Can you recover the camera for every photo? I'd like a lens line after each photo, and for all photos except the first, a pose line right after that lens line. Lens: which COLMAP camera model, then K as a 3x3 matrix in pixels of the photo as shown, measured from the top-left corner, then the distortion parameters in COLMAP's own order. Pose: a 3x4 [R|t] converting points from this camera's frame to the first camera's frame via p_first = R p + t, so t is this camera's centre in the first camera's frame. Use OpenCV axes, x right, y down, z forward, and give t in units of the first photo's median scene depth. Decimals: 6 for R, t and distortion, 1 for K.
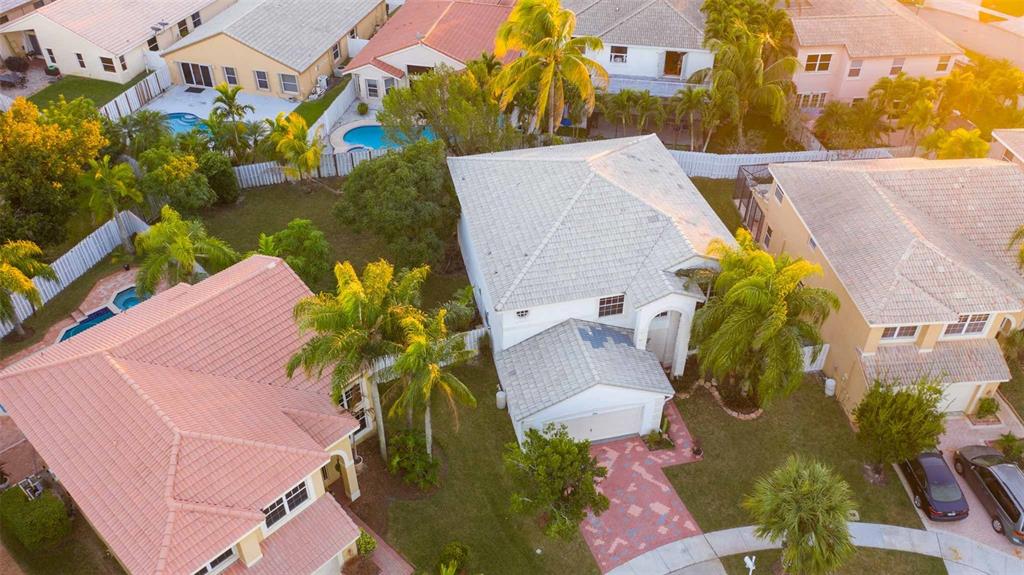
lens RADIAL K [[811.6, 0, 513.0], [0, 811.6, 283.3], [0, 0, 1]] dist [-0.001565, 0.010182]
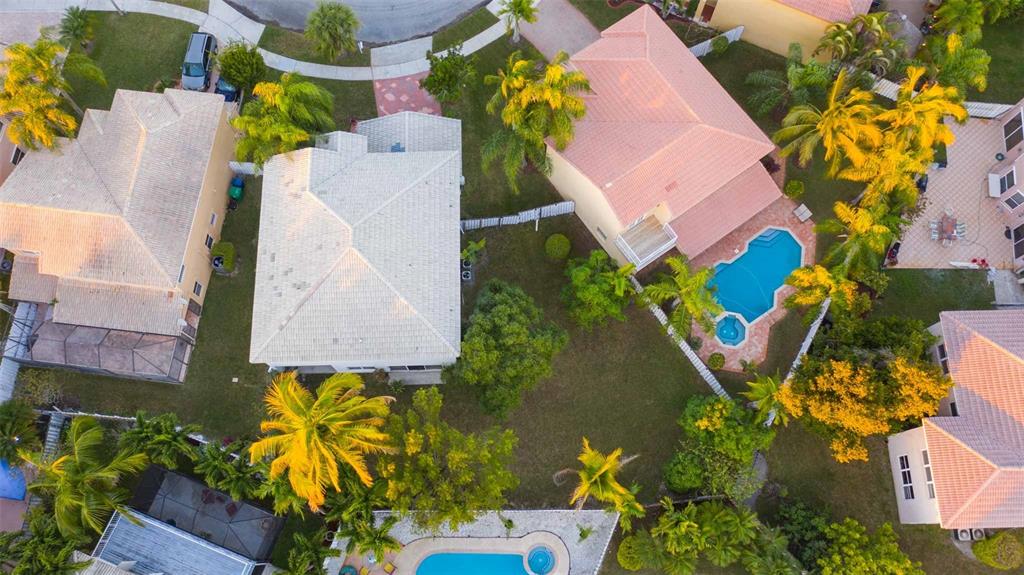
lens RADIAL K [[811.6, 0, 513.0], [0, 811.6, 283.3], [0, 0, 1]] dist [-0.001565, 0.010182]
pose [[-0.980178, -0.190579, 0.054130, -0.227146], [0.118569, -0.345406, 0.930933, -1.318706], [-0.158720, 0.918898, 0.361157, 0.622978]]
